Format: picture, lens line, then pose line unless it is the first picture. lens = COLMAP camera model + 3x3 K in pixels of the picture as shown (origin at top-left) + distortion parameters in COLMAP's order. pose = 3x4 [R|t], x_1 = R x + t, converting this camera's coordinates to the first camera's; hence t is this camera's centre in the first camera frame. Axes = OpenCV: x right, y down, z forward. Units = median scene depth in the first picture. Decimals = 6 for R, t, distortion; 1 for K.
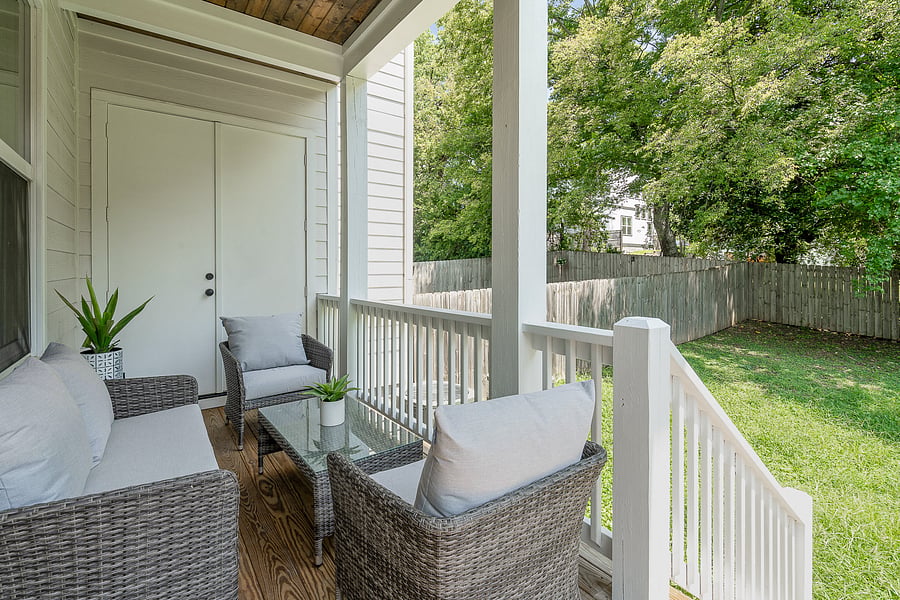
lens RADIAL K [[417.3, 0, 449.7], [0, 417.3, 272.5], [0, 0, 1]] dist [0.002150, -0.000178]
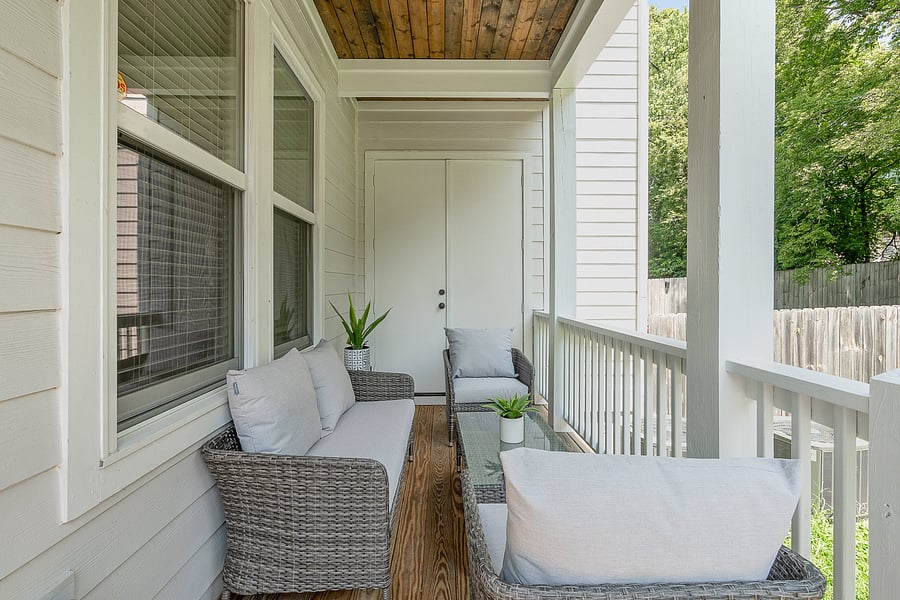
lens RADIAL K [[409.2, 0, 447.3], [0, 409.2, 288.0], [0, 0, 1]] dist [-0.001864, 0.000149]
pose [[0.821076, 0.002557, -0.570813, 0.150388], [-0.004299, 0.999989, -0.001705, -0.001129], [0.570802, 0.003854, 0.821078, 0.106397]]
